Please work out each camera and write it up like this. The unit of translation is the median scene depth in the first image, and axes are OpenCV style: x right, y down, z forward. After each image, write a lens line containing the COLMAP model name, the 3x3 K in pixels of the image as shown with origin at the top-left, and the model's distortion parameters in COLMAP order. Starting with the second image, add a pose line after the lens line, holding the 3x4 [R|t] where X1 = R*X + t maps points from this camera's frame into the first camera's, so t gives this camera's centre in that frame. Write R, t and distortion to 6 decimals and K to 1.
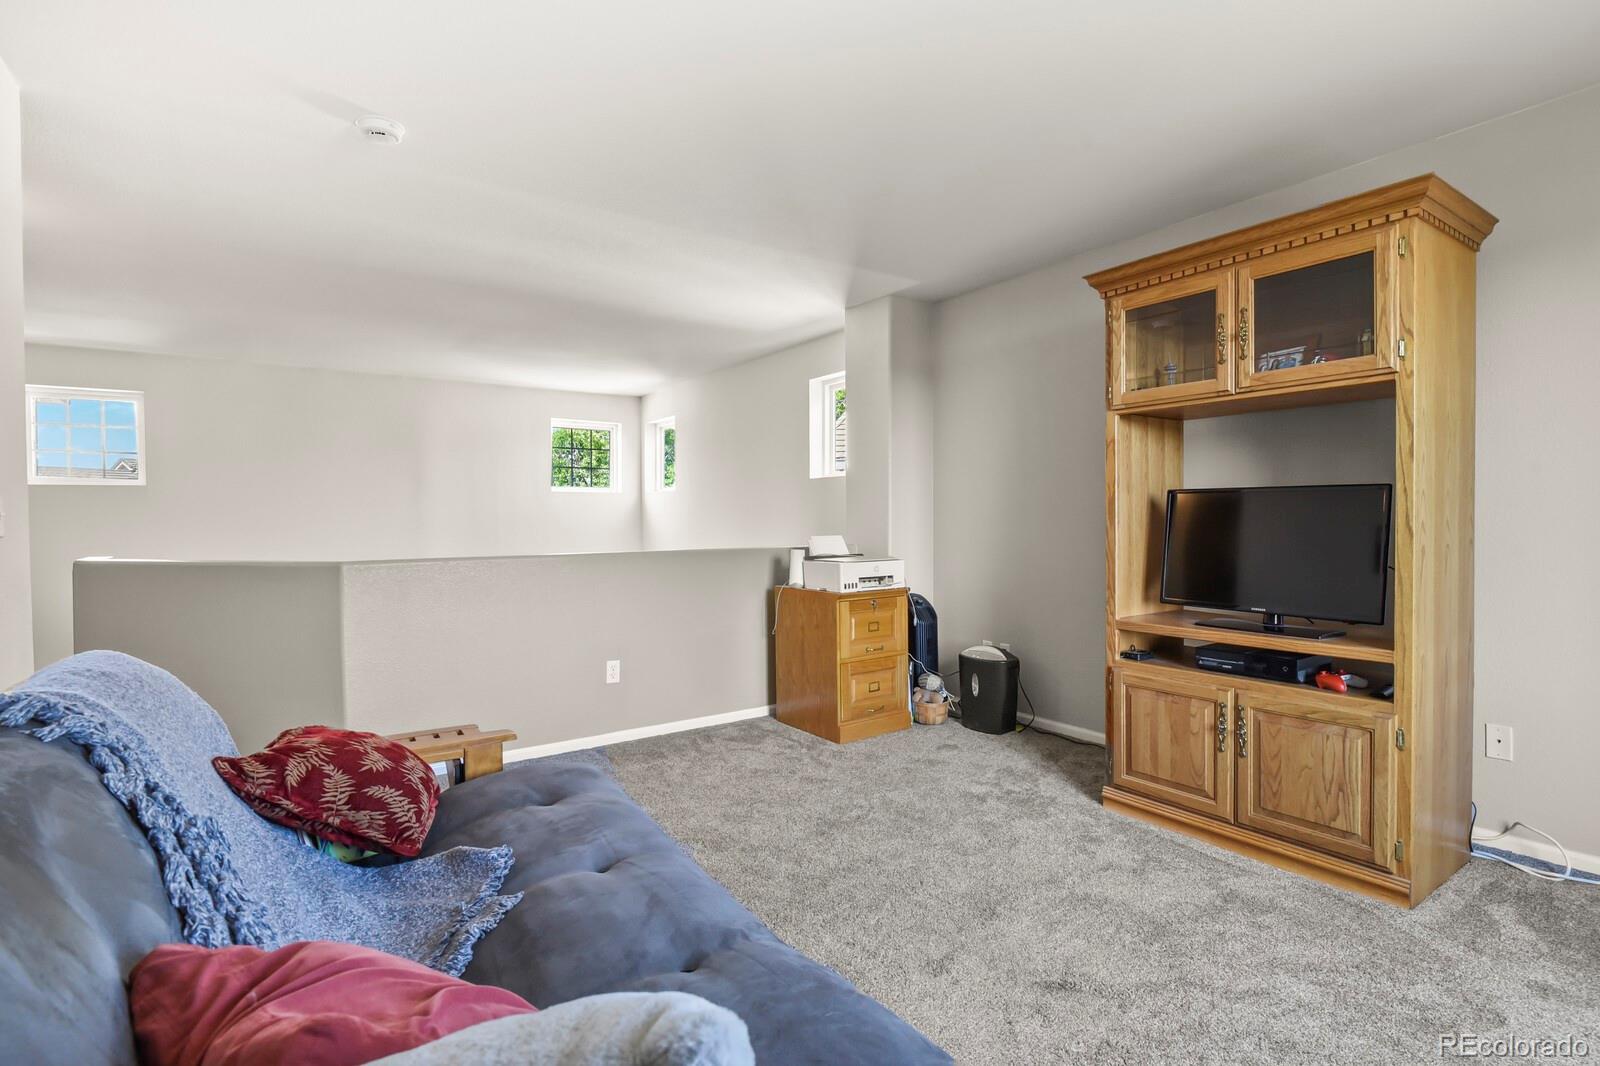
lens RADIAL K [[780.8, 0, 811.6], [0, 780.8, 529.1], [0, 0, 1]] dist [-0.010930, -0.001764]
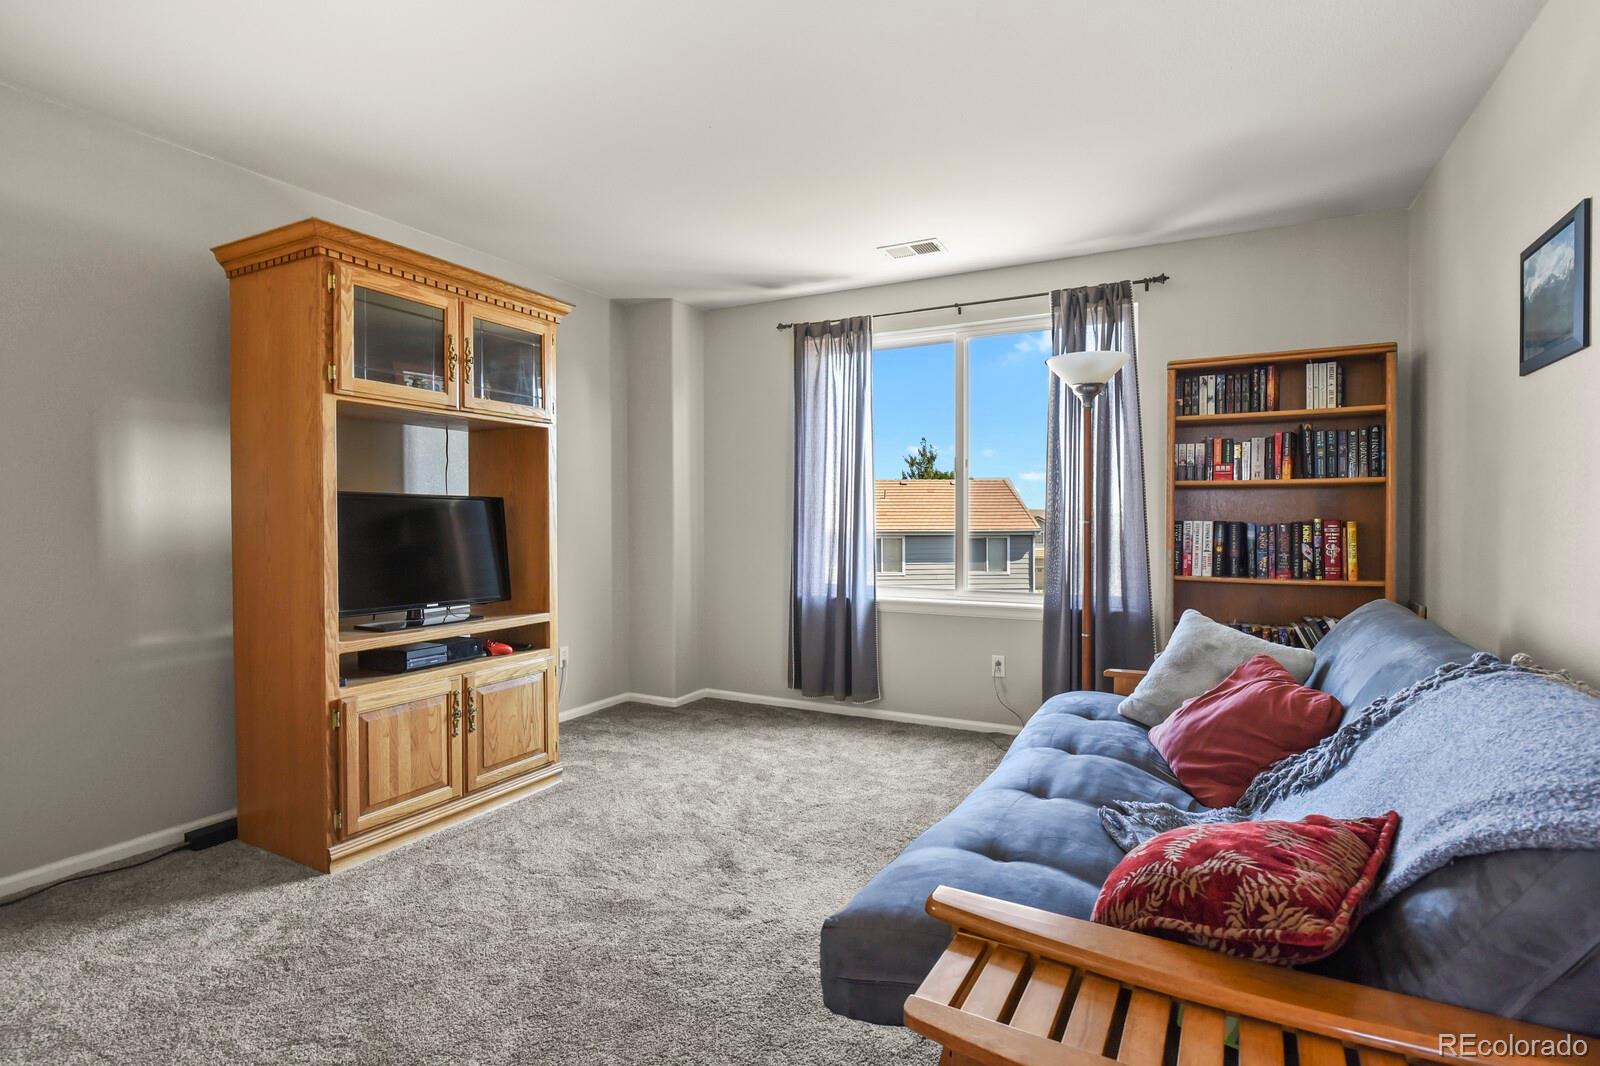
lens RADIAL K [[780.8, 0, 807.3], [0, 780.8, 534.1], [0, 0, 1]] dist [-0.010930, -0.001764]
pose [[-0.475844, -0.008875, 0.879485, -0.610150], [0.018392, 0.999630, 0.020039, -0.009331], [-0.879337, 0.025711, -0.475505, 0.986022]]
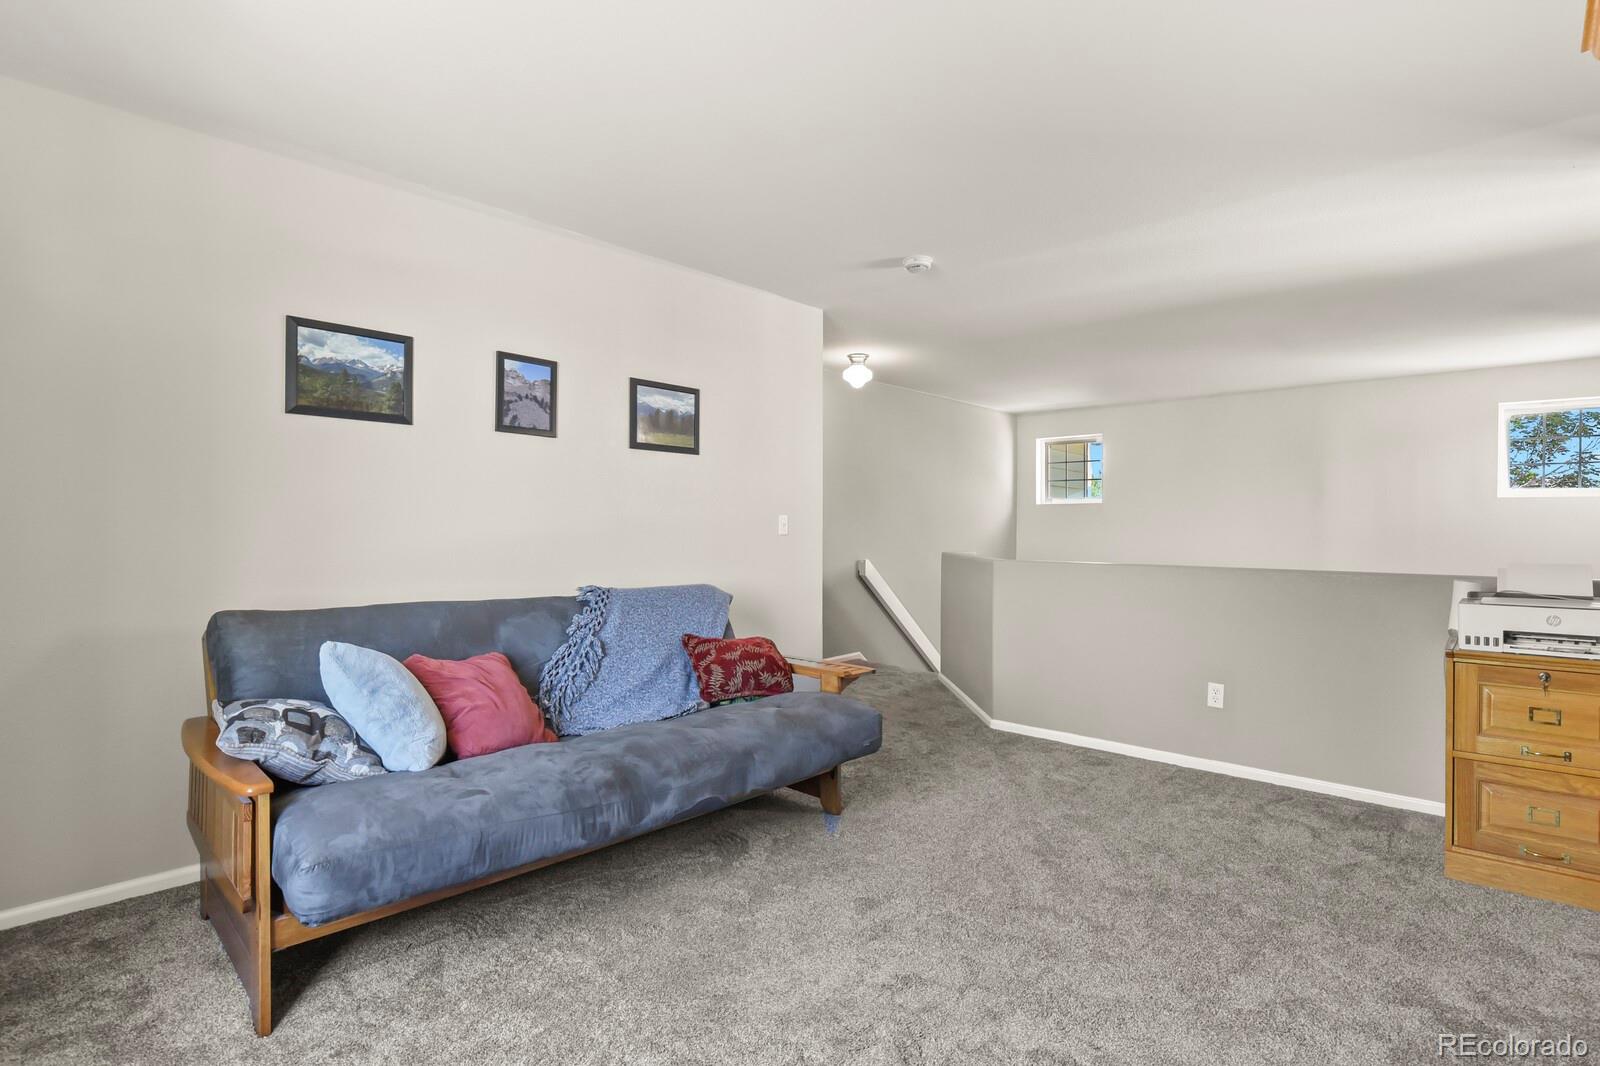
lens RADIAL K [[780.8, 0, 812.2], [0, 780.8, 515.7], [0, 0, 1]] dist [-0.010930, -0.001764]
pose [[0.231095, -0.001316, -0.972930, 0.771783], [-0.026079, 0.999631, -0.007546, -0.018403], [0.972582, 0.027117, 0.230975, 0.437098]]
